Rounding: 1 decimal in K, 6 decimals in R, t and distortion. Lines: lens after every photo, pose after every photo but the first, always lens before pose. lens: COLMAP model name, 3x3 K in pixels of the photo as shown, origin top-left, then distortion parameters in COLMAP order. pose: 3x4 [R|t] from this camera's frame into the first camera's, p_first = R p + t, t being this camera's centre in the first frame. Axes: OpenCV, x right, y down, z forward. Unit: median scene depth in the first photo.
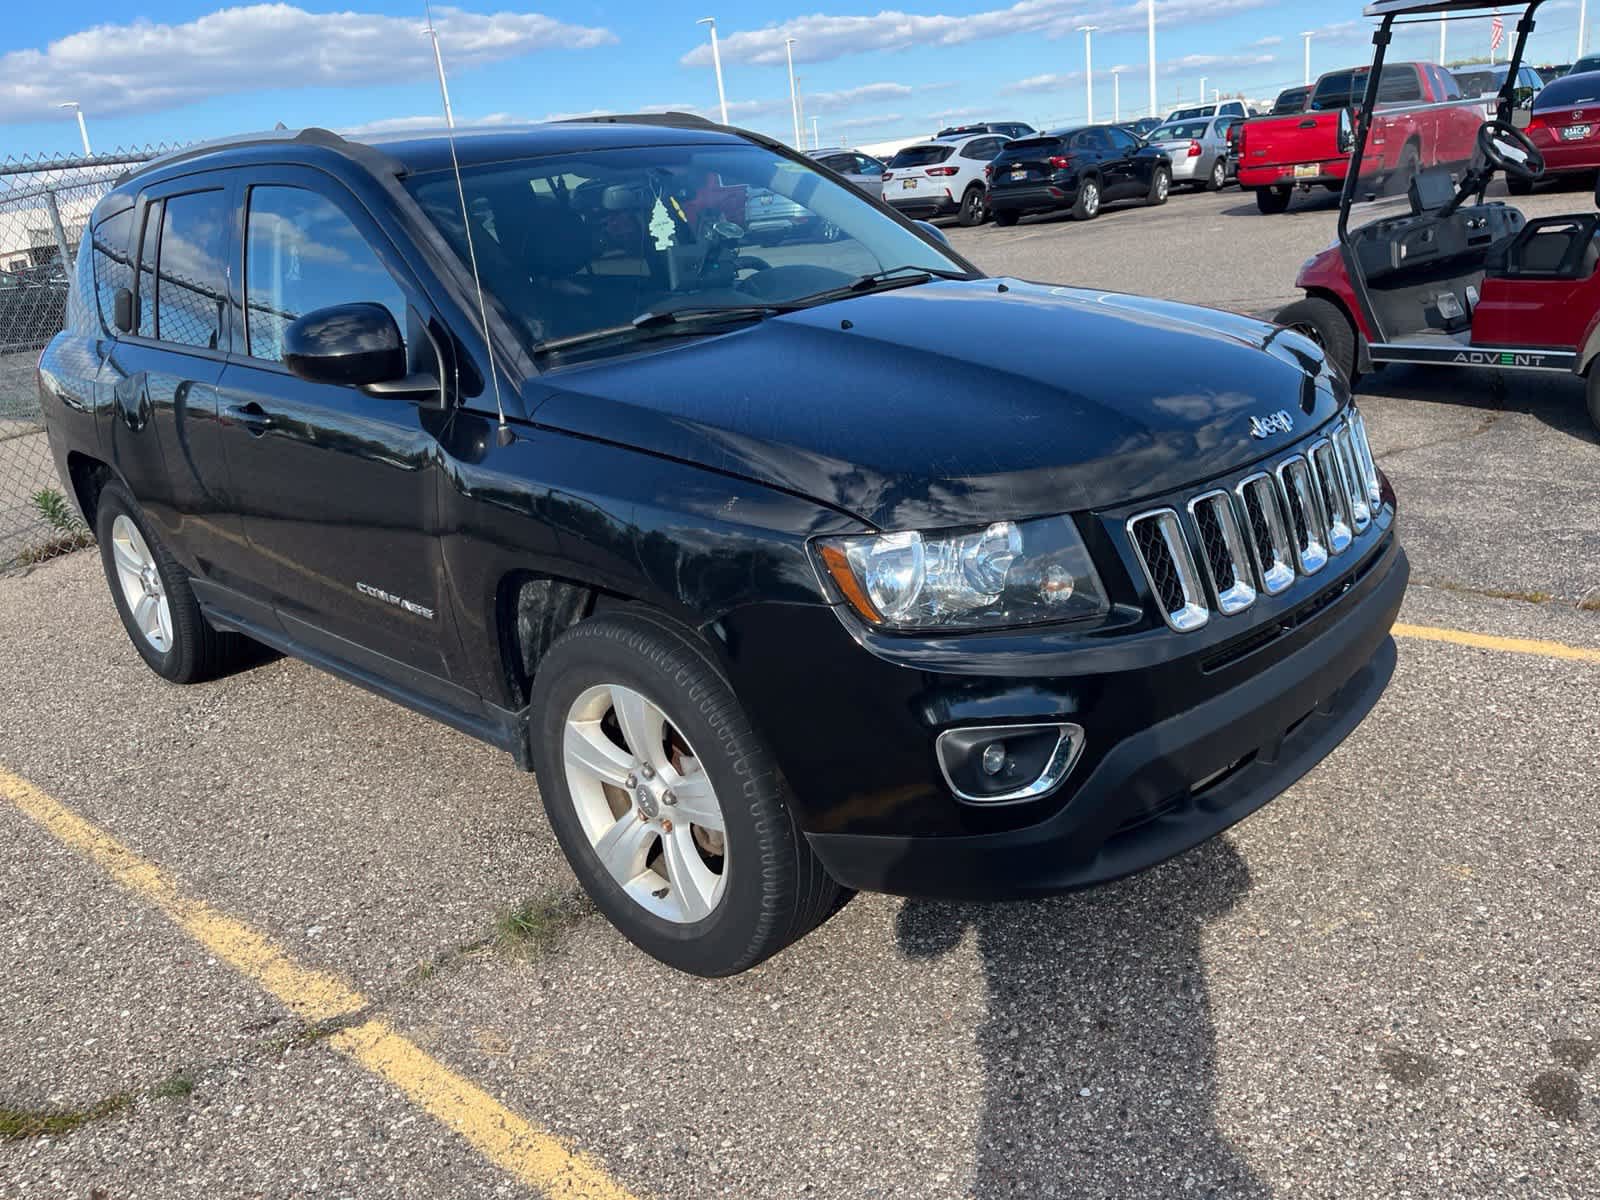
lens RADIAL K [[1218.0, 0, 790.6], [0, 1218.0, 607.3], [0, 0, 1]] dist [0.078844, -0.114966]
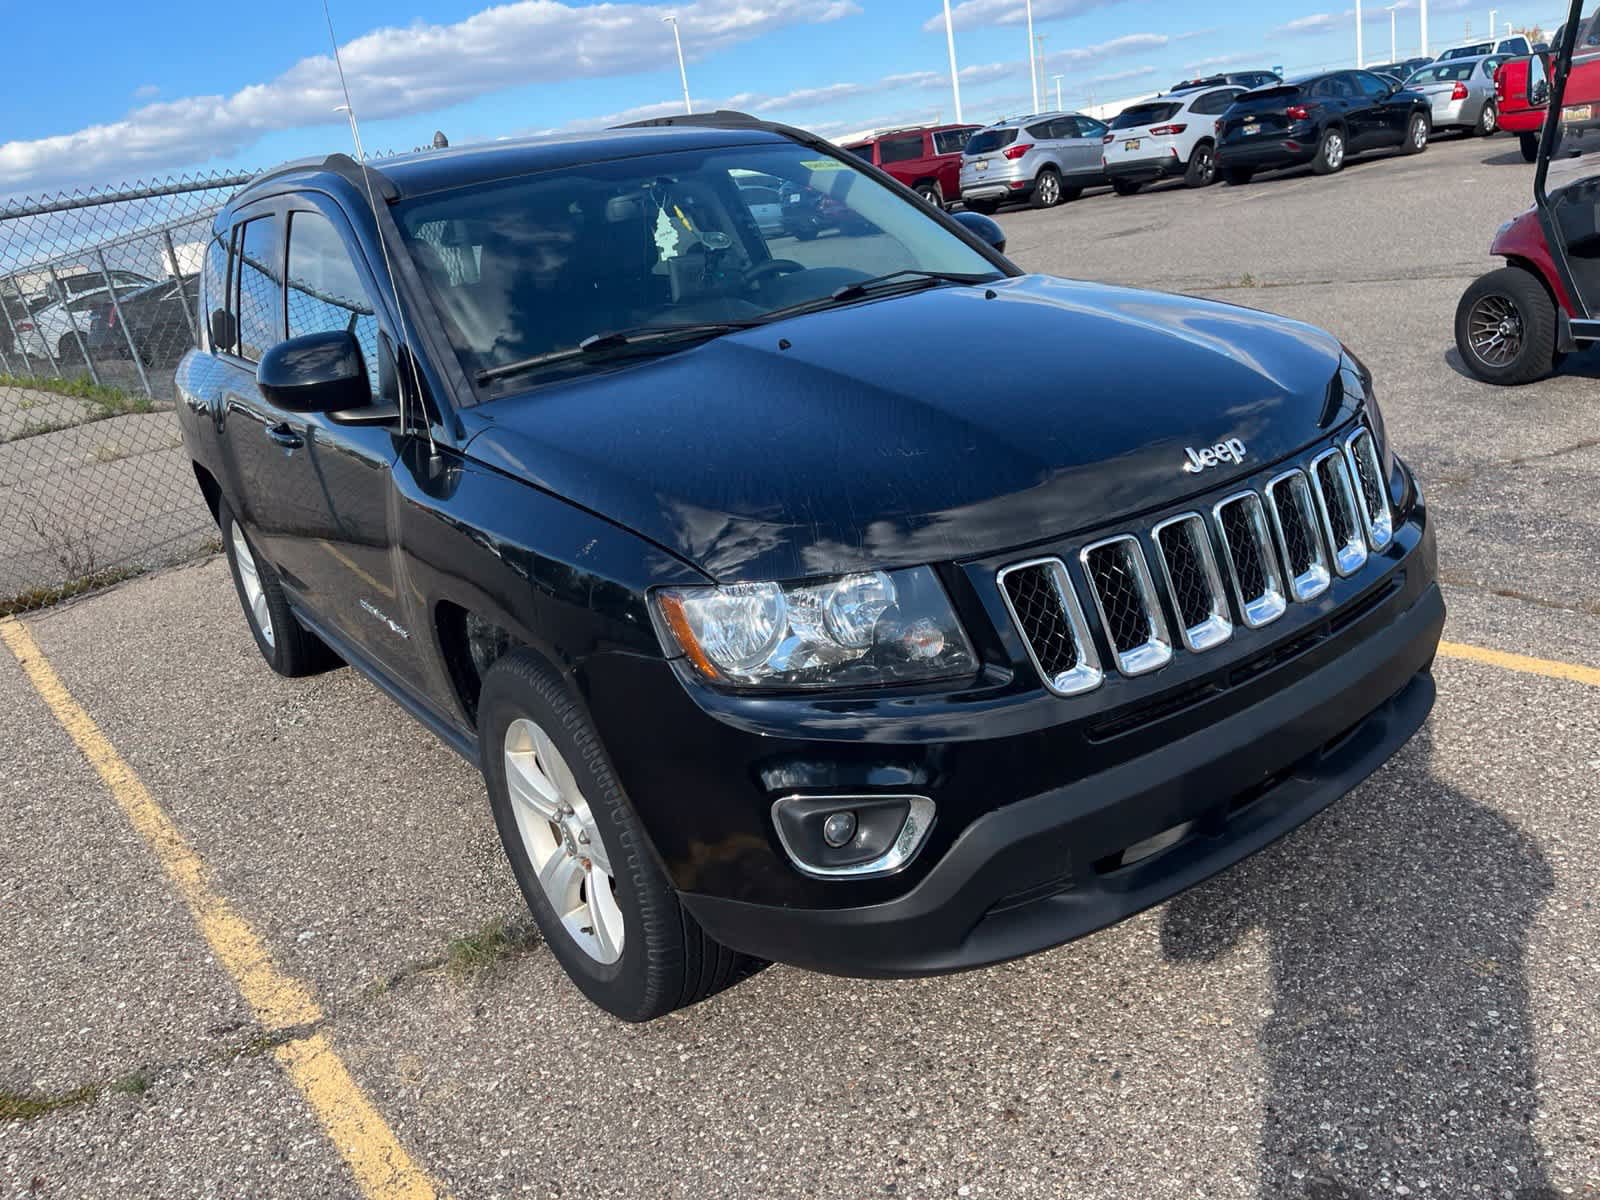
lens RADIAL K [[1218.0, 0, 788.8], [0, 1218.0, 612.1], [0, 0, 1]] dist [0.078844, -0.114966]
pose [[0.981406, 0.019369, -0.190964, 0.222679], [-0.014612, 0.999548, 0.026288, -0.047510], [0.191387, -0.023009, 0.981245, 0.066365]]
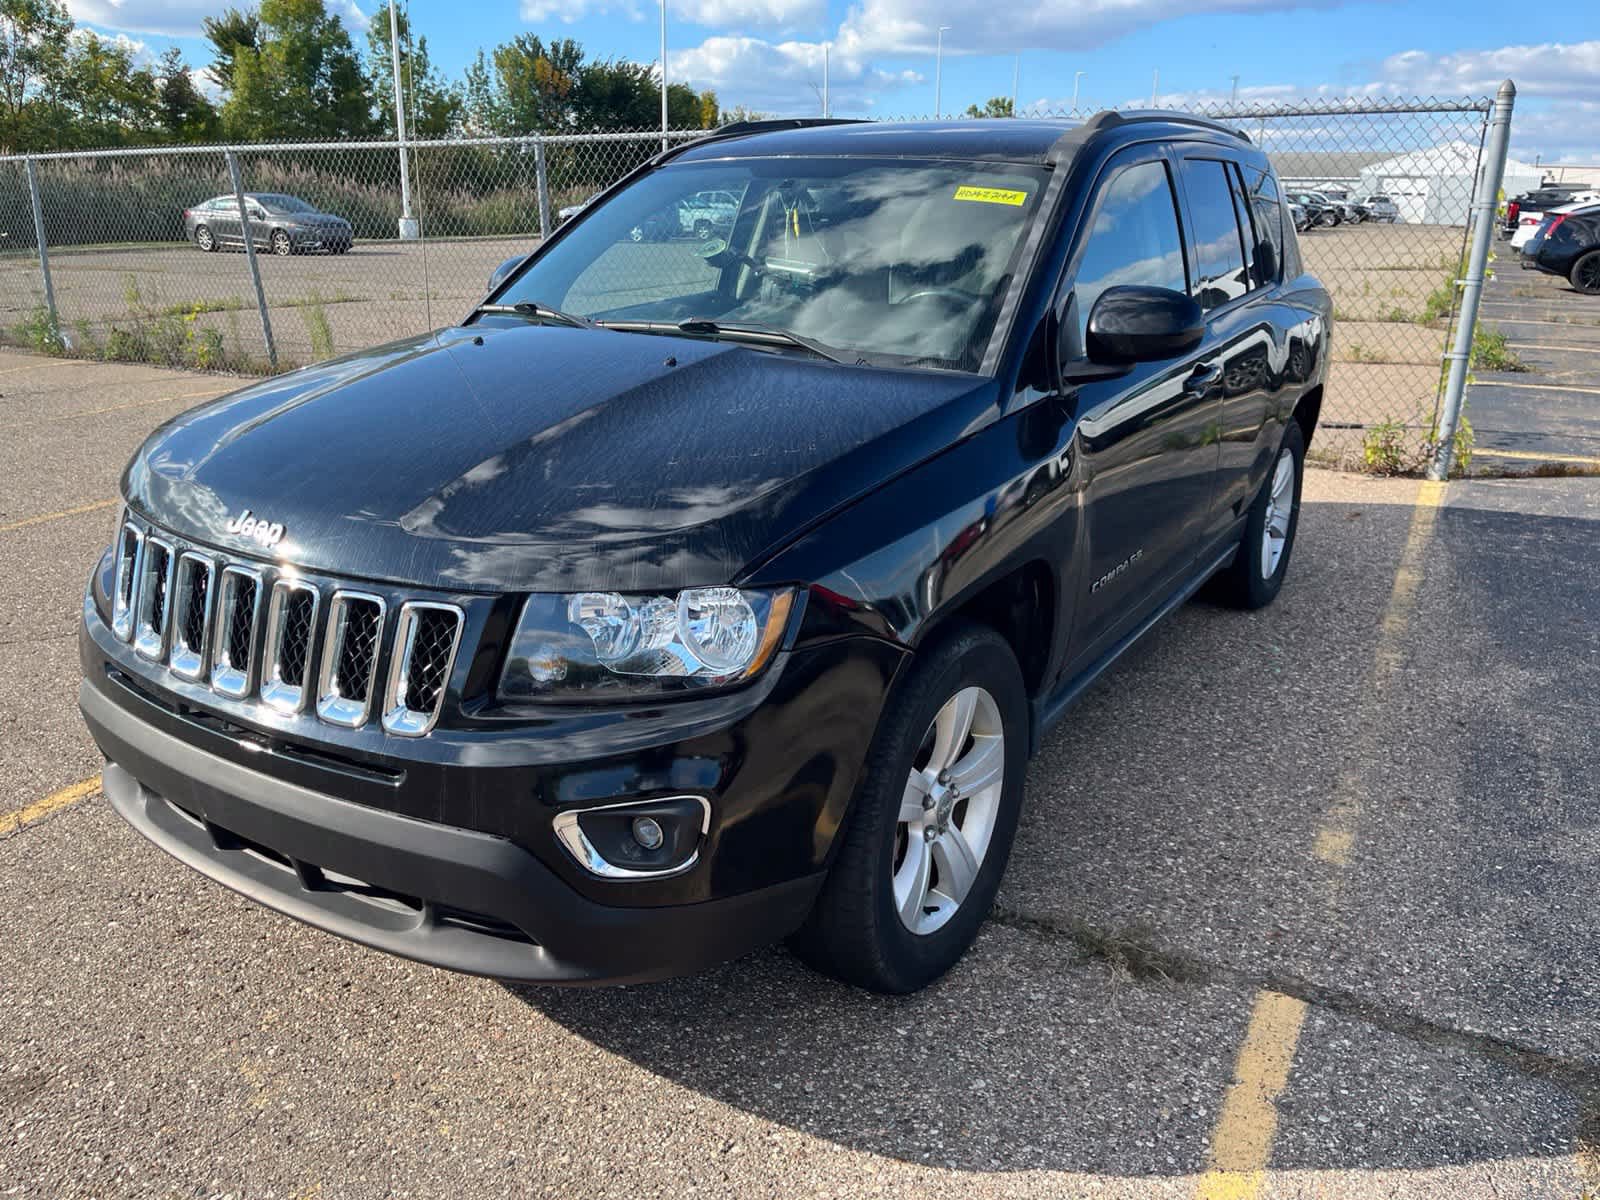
lens RADIAL K [[1218.0, 0, 800.0], [0, 1218.0, 608.5], [0, 0, 1]] dist [0.078844, -0.114966]
pose [[0.196876, 0.412631, -0.889368, 1.117613], [-0.350485, 0.876800, 0.329214, -0.460572], [0.915642, 0.246896, 0.317242, 0.932129]]
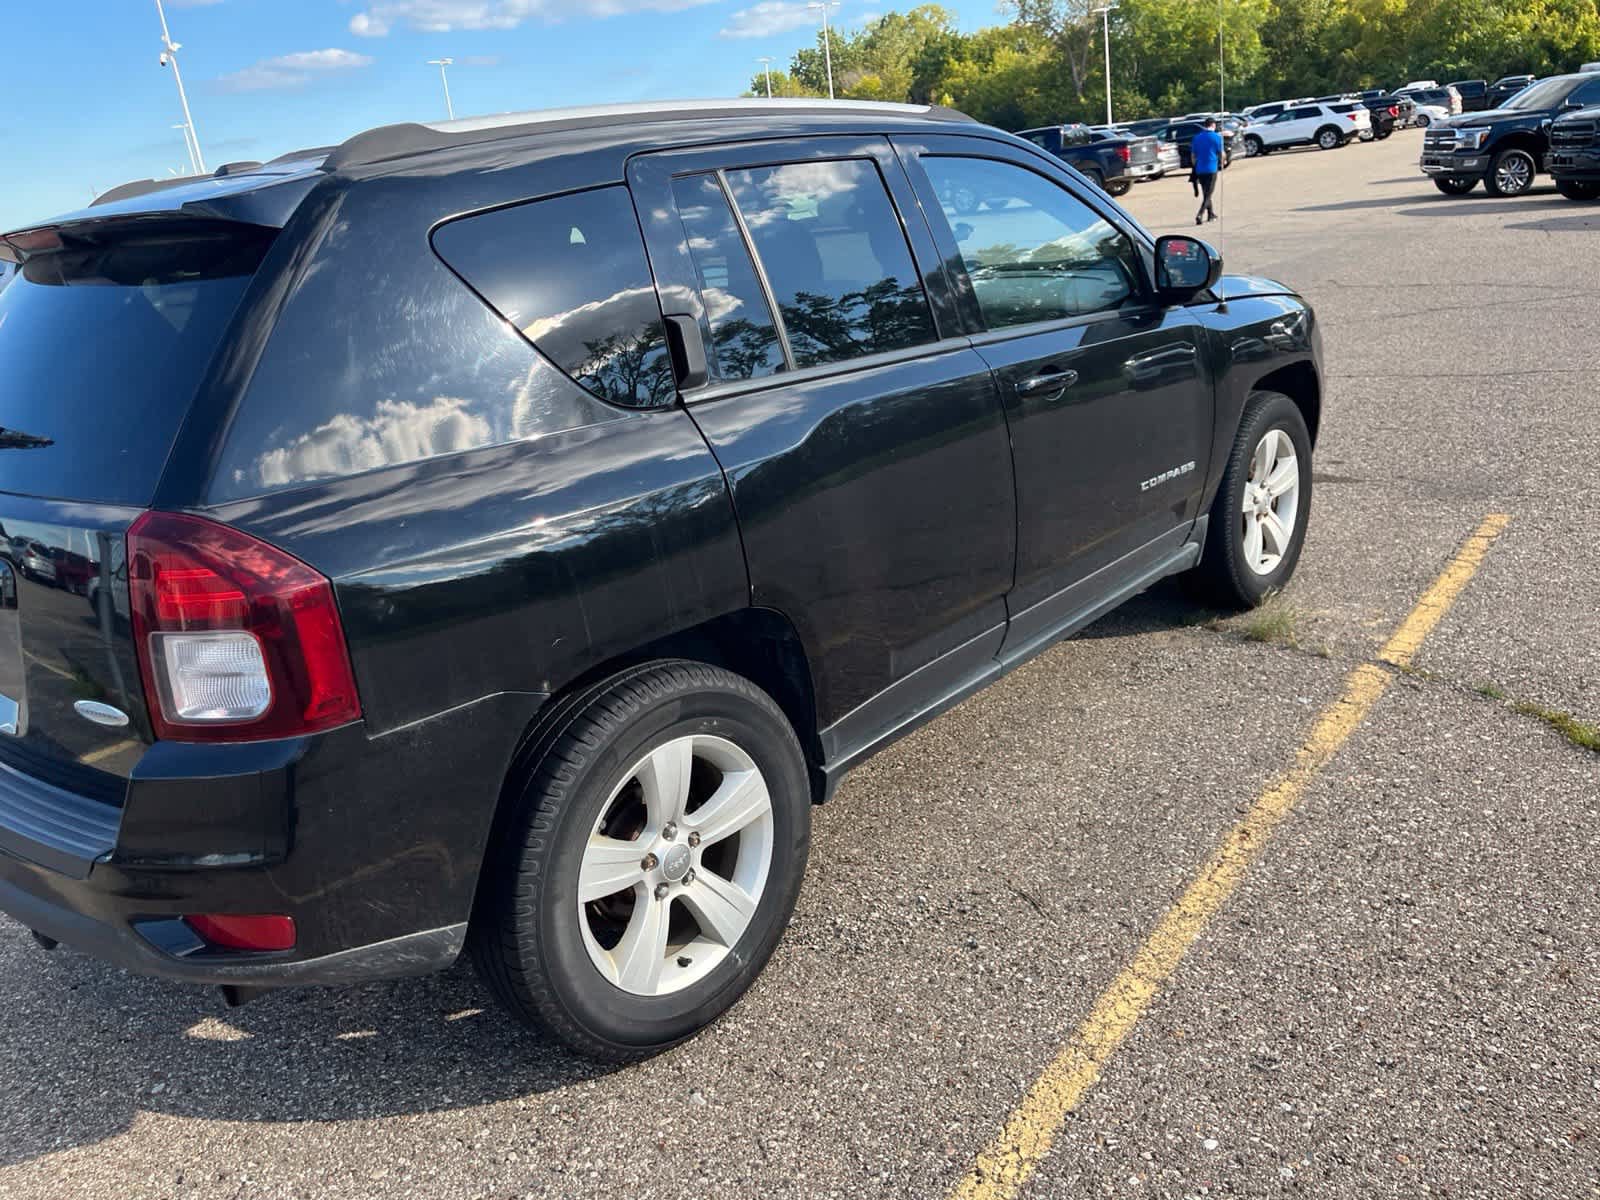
lens RADIAL K [[1218.0, 0, 786.7], [0, 1218.0, 615.7], [0, 0, 1]] dist [0.078844, -0.114966]
pose [[-0.033800, -0.219740, 0.974973, -1.705935], [0.443420, 0.870962, 0.211670, -0.348102], [-0.895676, 0.439477, 0.067998, 1.445119]]
